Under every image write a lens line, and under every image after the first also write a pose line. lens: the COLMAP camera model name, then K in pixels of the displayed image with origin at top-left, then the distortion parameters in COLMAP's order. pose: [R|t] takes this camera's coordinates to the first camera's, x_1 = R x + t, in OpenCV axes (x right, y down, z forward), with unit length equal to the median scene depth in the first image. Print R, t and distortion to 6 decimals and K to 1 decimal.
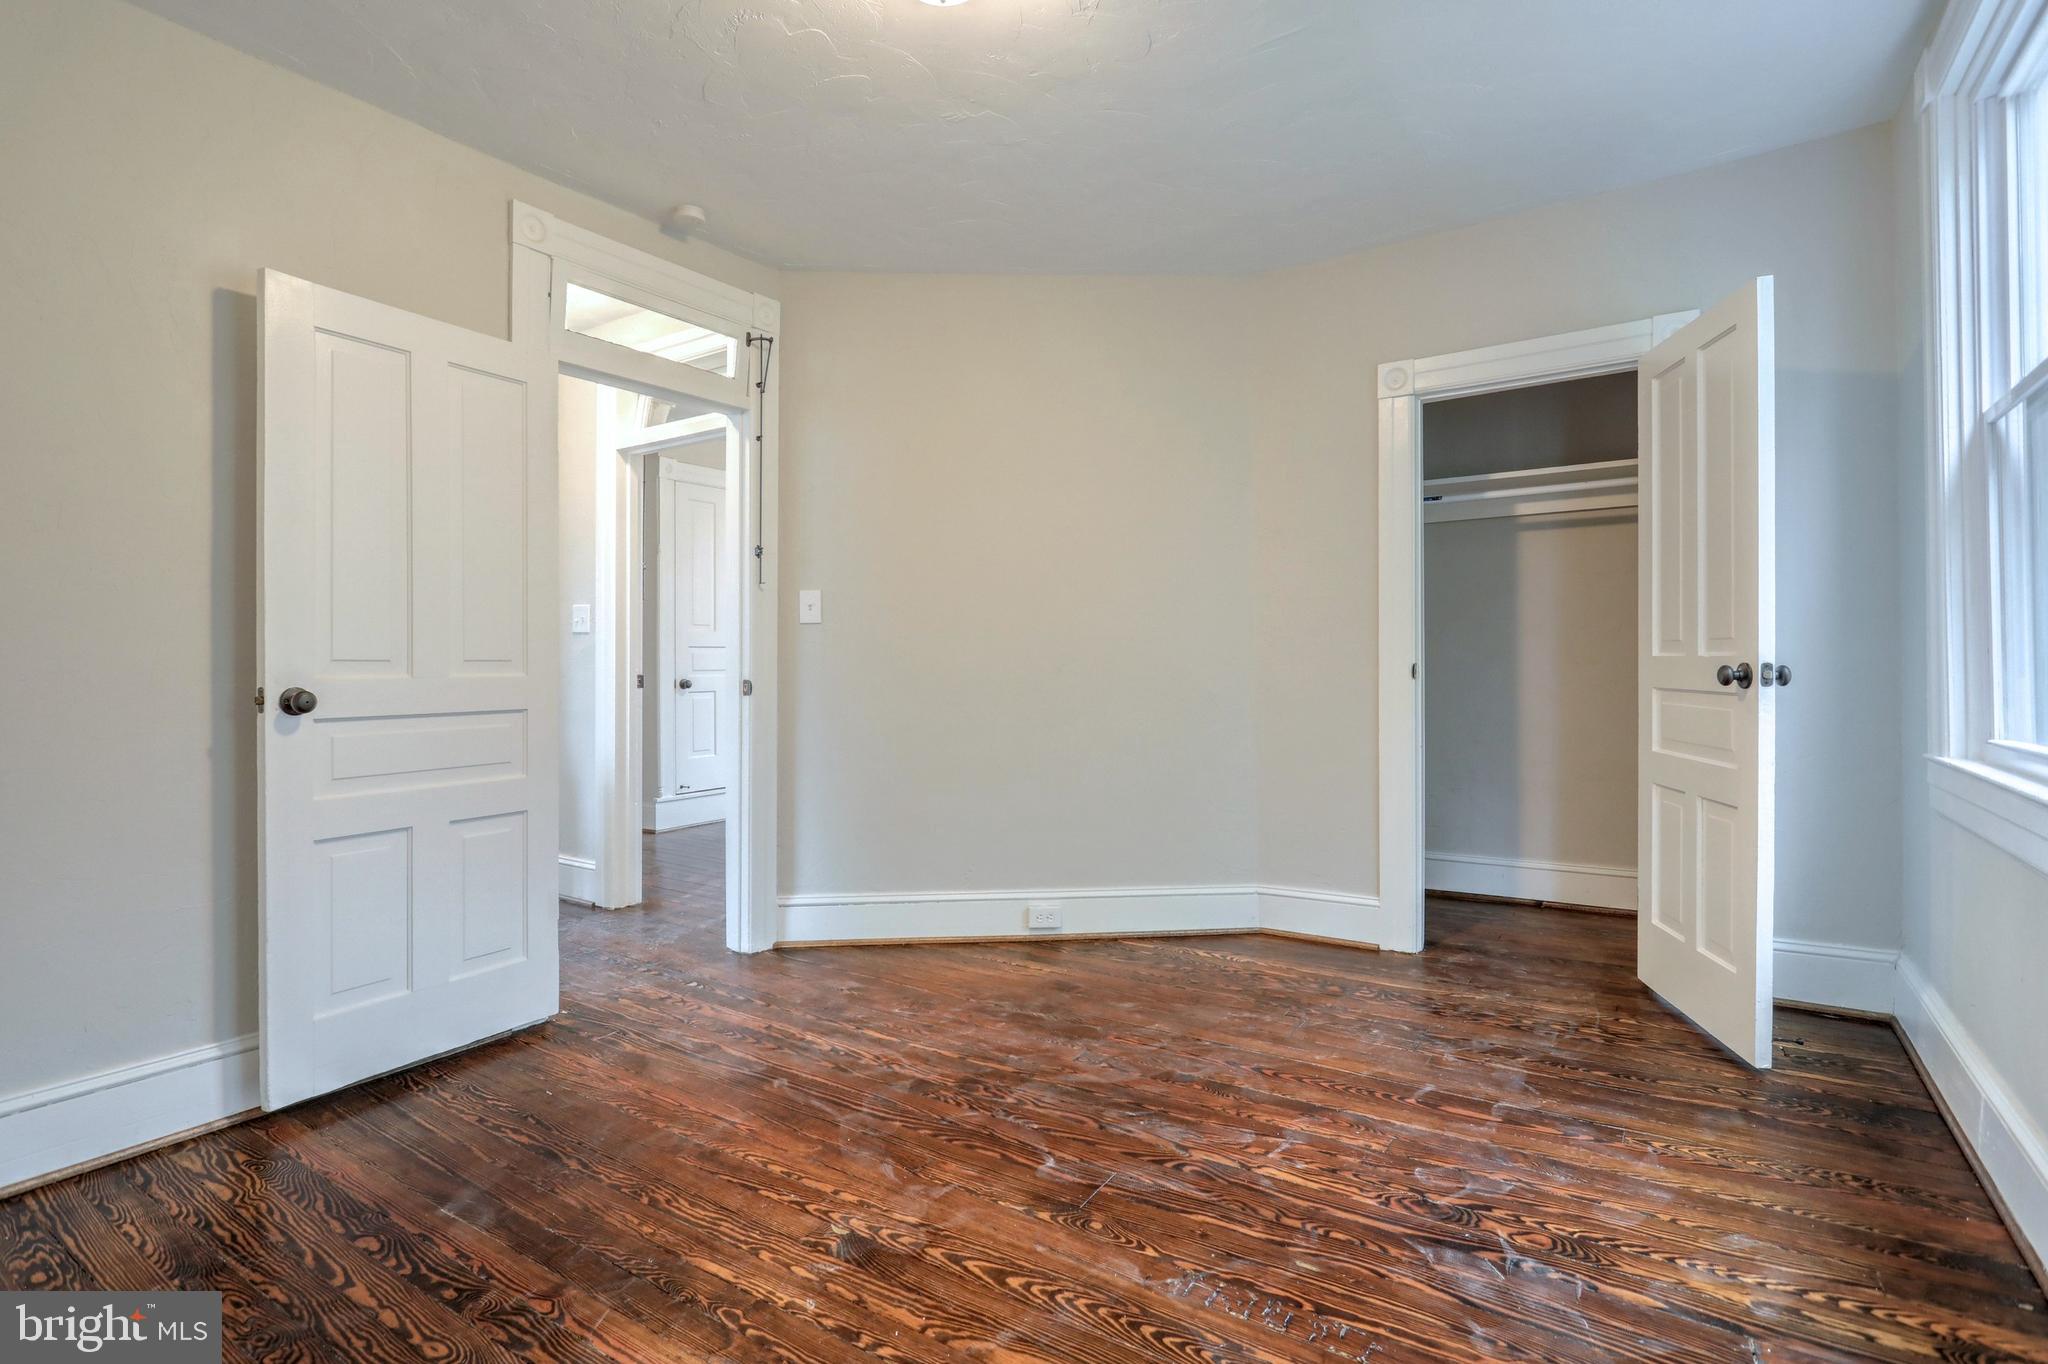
lens RADIAL K [[980.3, 0, 1086.2], [0, 980.3, 678.0], [0, 0, 1]] dist [-0.004647, 0.002004]
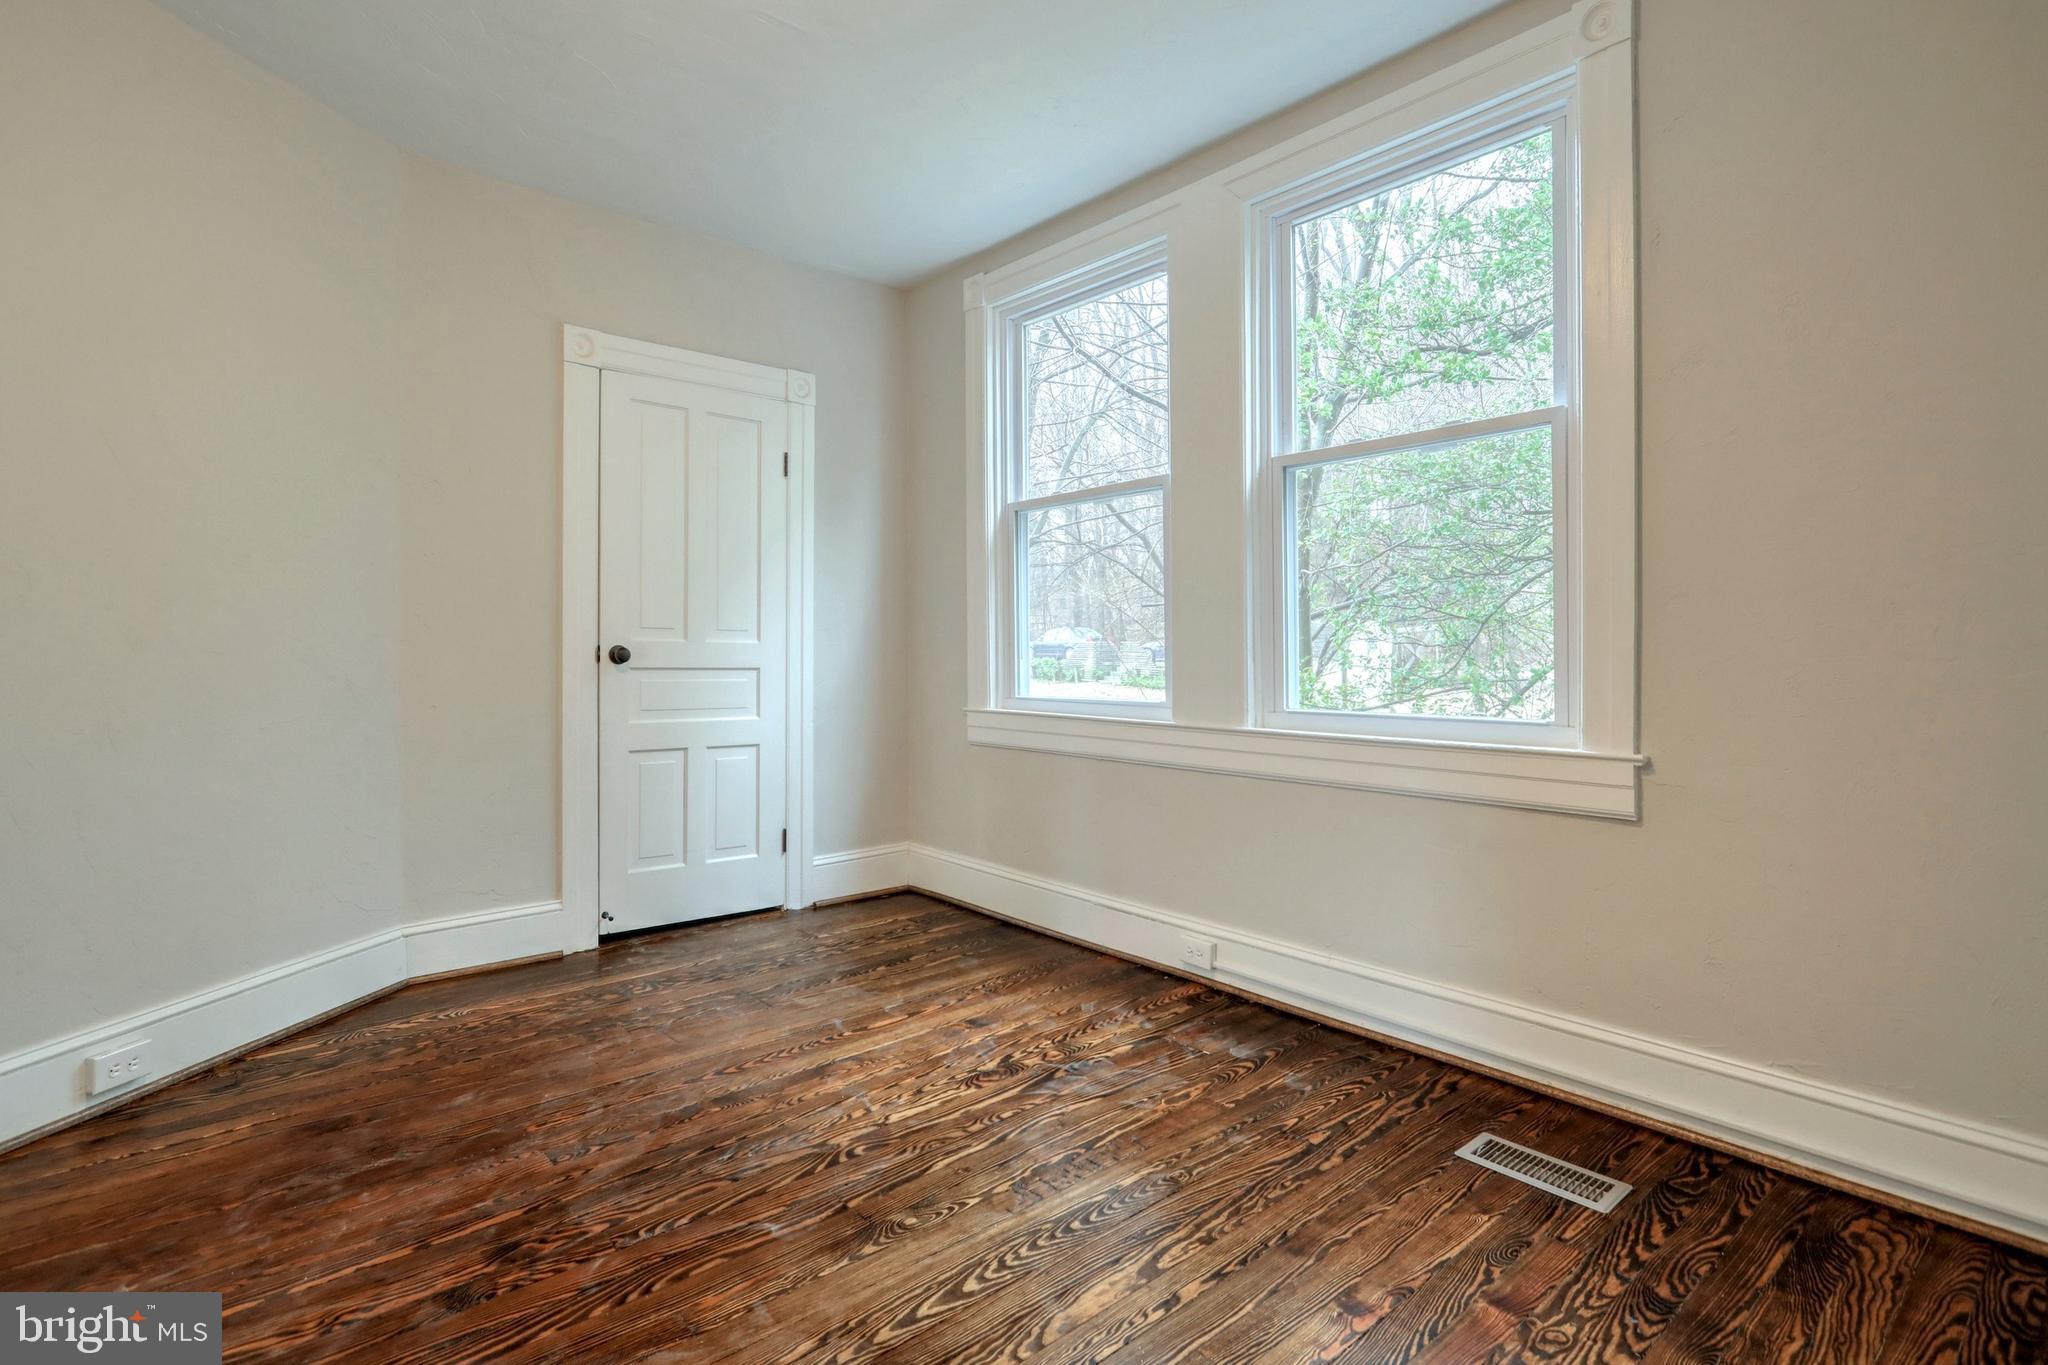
lens RADIAL K [[980.3, 0, 1031.2], [0, 980.3, 661.8], [0, 0, 1]] dist [-0.004647, 0.002004]
pose [[0.286706, 0.001779, 0.958017, -0.692233], [0.005014, 0.999982, -0.003357, 0.010594], [-0.958005, 0.005766, 0.286692, 0.478709]]
